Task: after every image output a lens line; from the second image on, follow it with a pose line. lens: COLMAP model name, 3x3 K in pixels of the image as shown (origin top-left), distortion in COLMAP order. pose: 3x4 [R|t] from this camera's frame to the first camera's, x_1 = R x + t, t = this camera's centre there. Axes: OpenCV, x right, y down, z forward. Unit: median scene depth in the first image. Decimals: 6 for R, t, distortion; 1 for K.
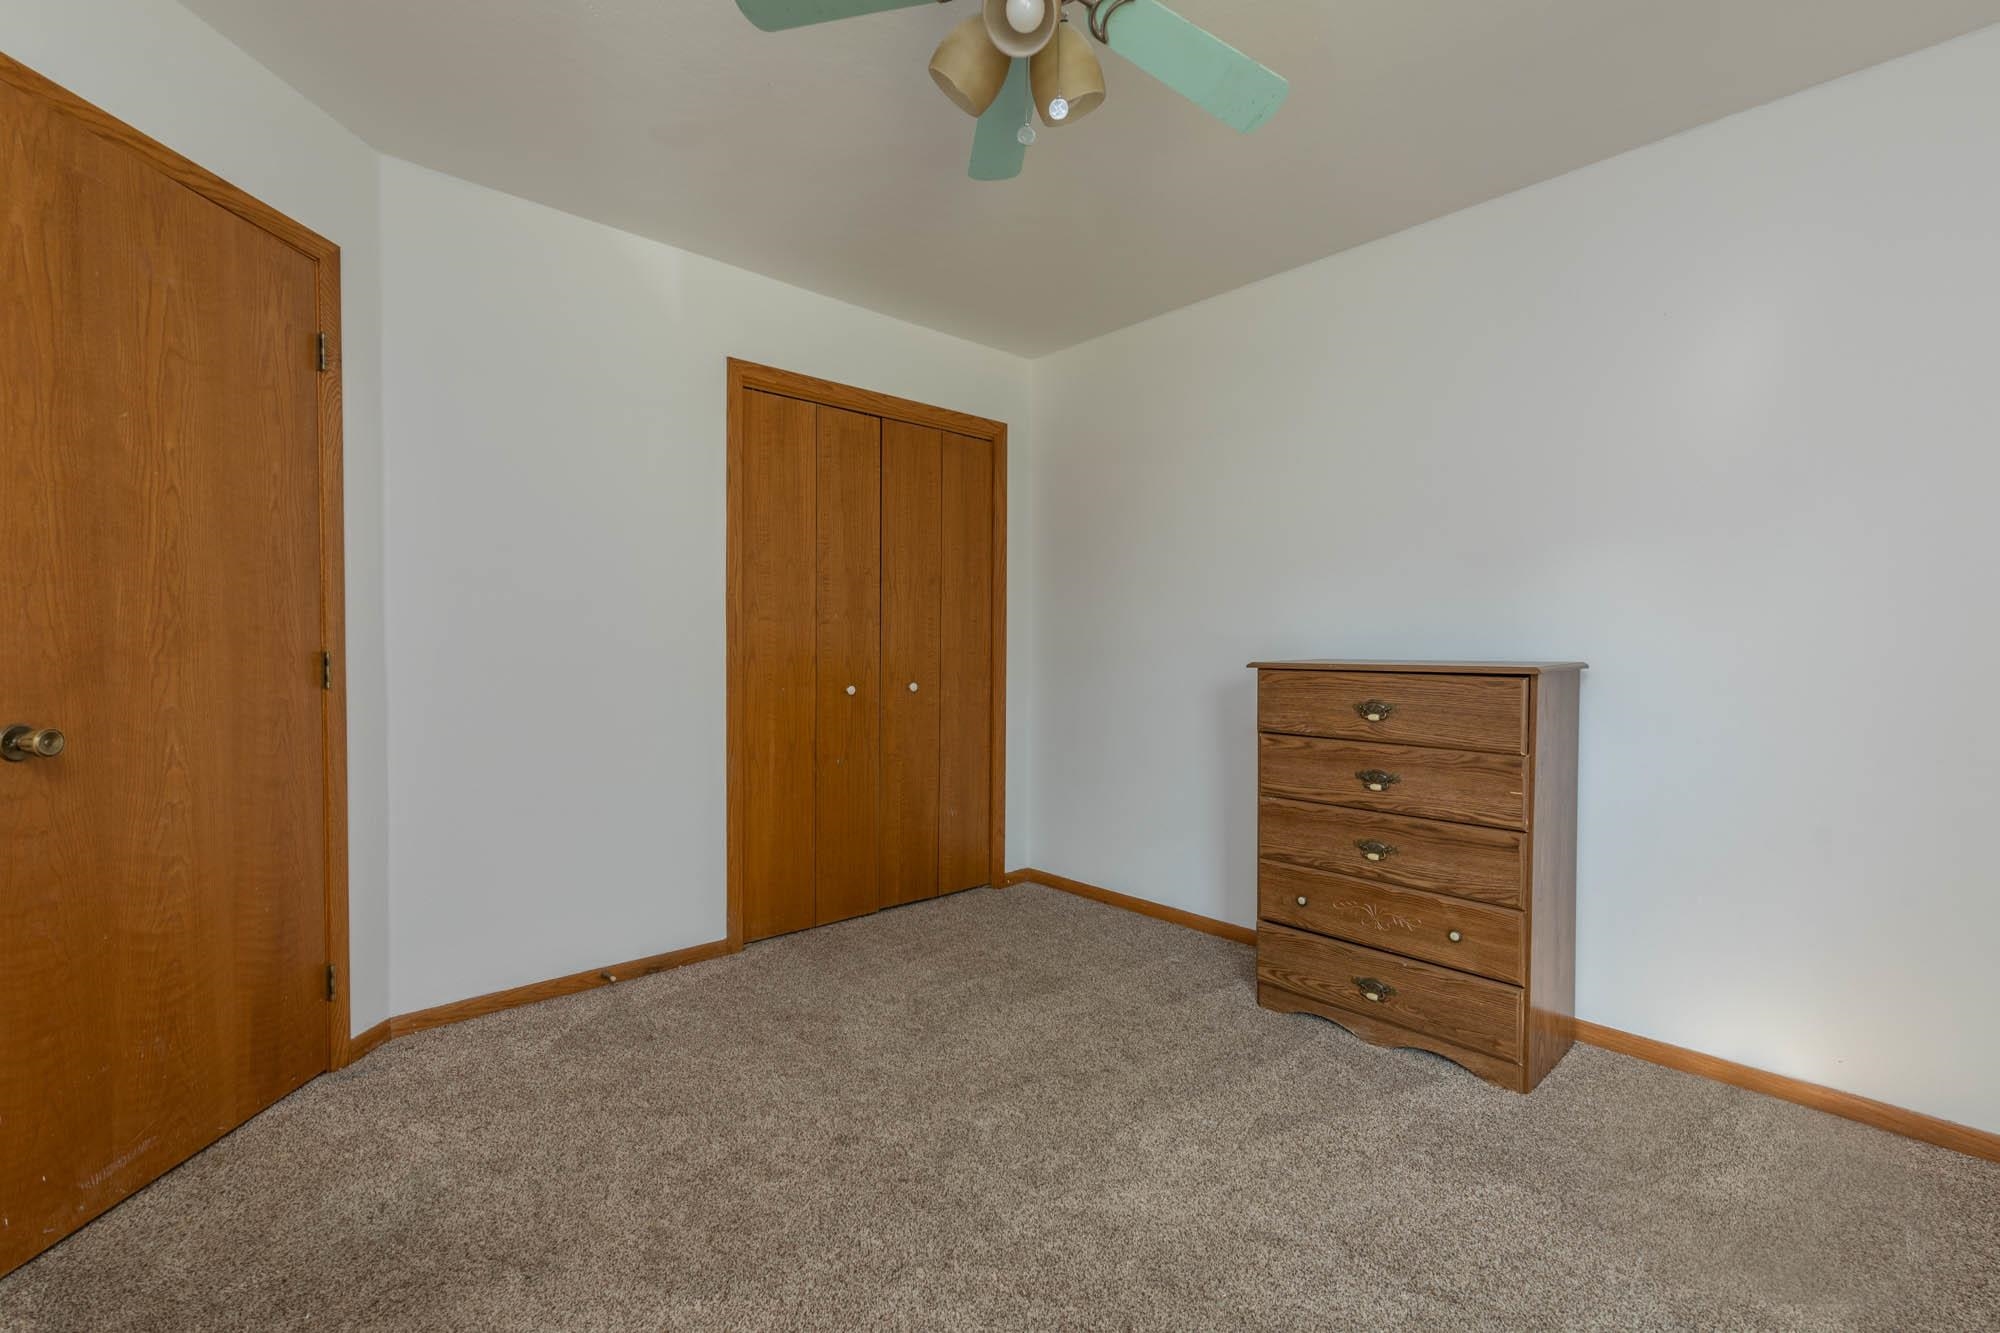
lens RADIAL K [[866.6, 0, 988.3], [0, 866.6, 665.7], [0, 0, 1]] dist [0.002491, 0.000483]
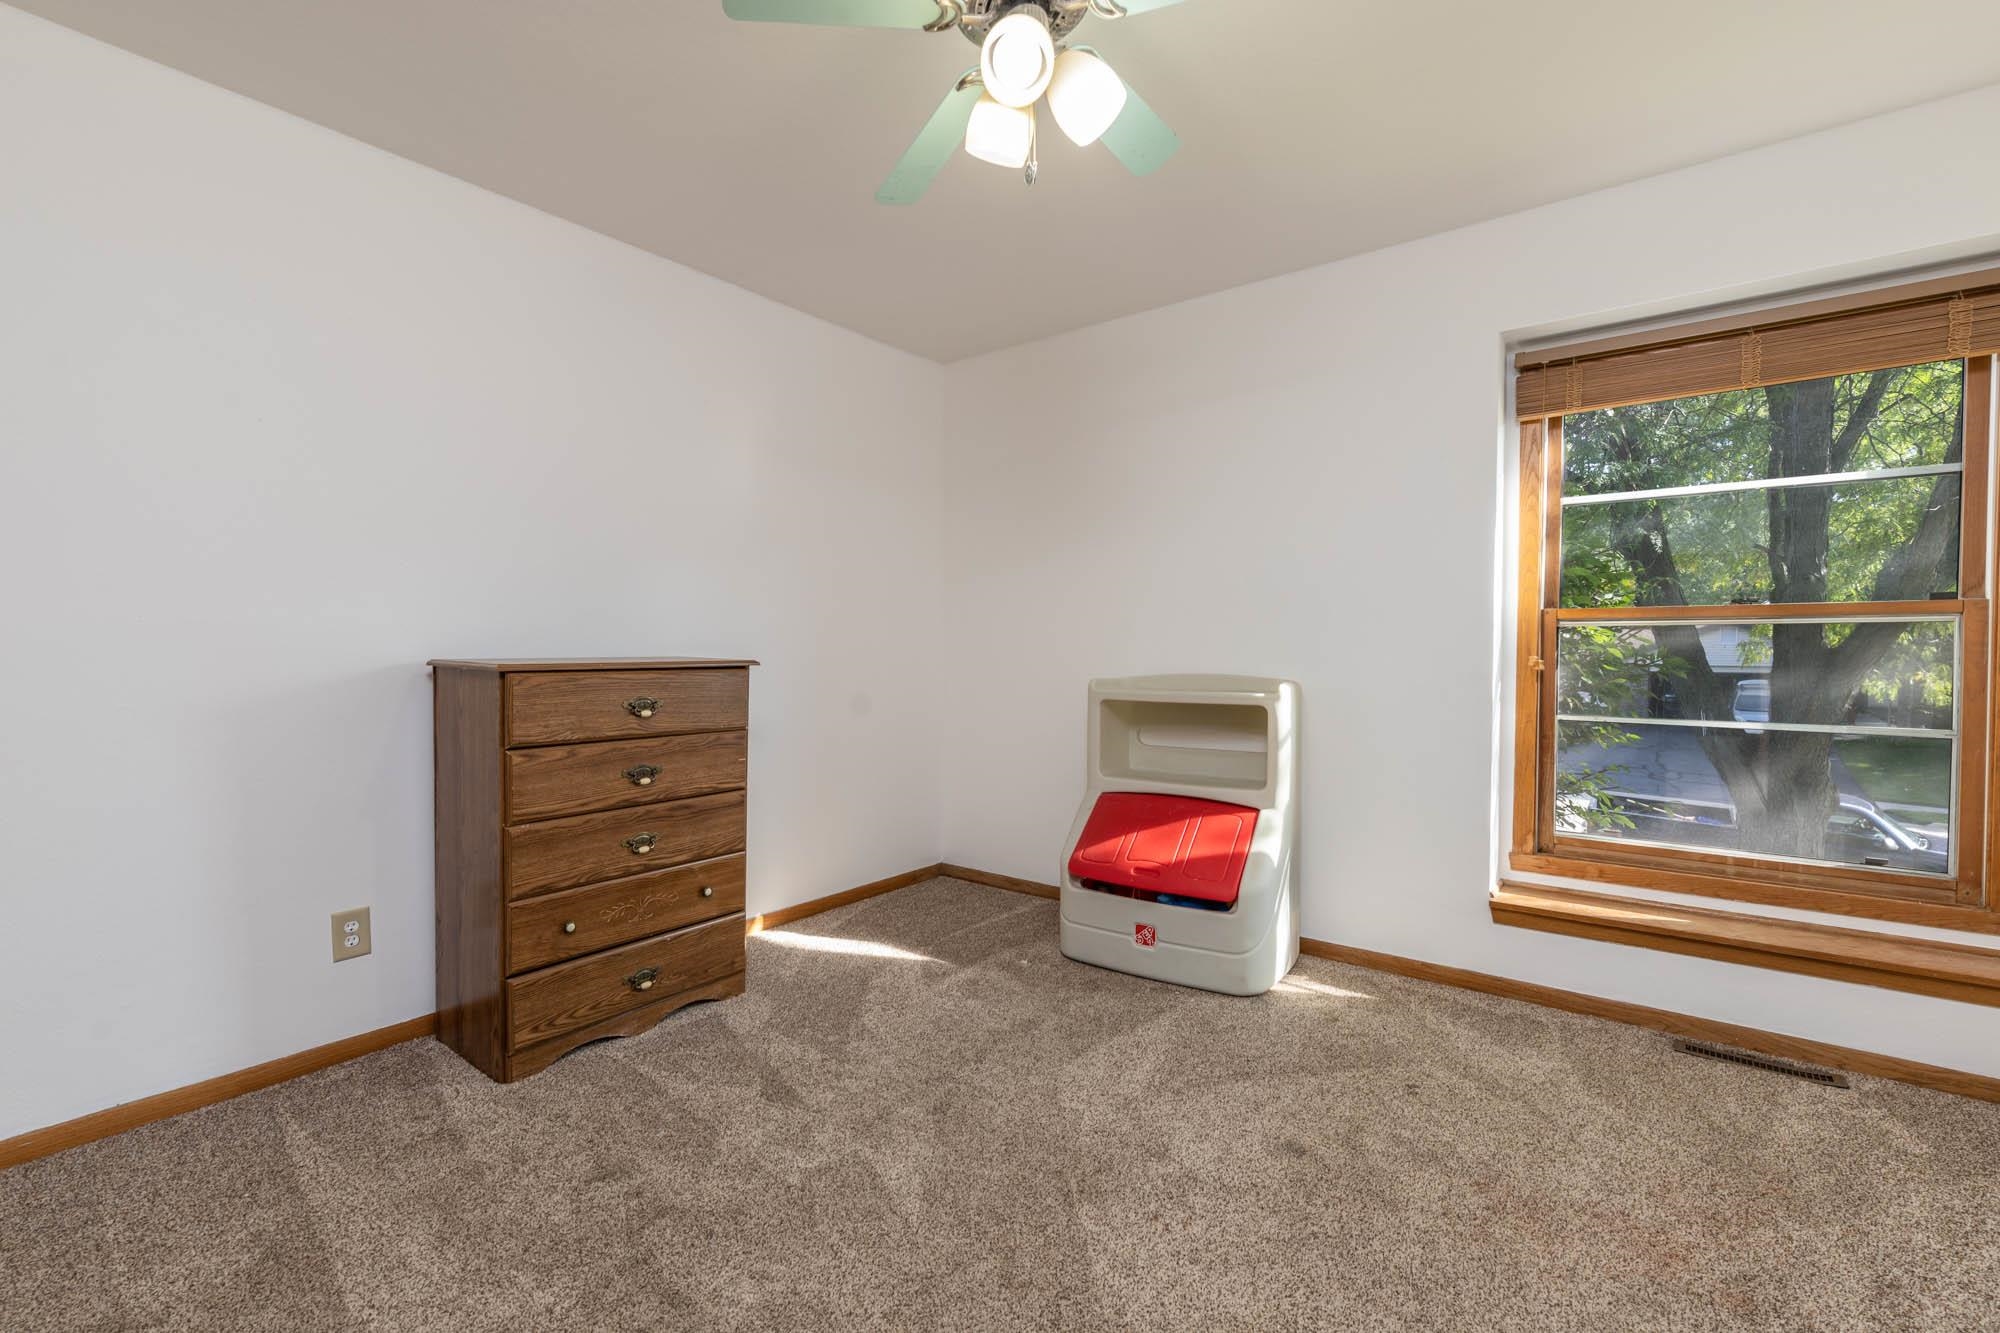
lens RADIAL K [[866.6, 0, 988.3], [0, 866.6, 665.7], [0, 0, 1]] dist [0.002491, 0.000483]
pose [[-0.174627, -0.025145, 0.984314, -0.625772], [0.021827, 0.999329, 0.029401, -0.018199], [-0.984393, 0.026619, -0.173961, 0.763783]]
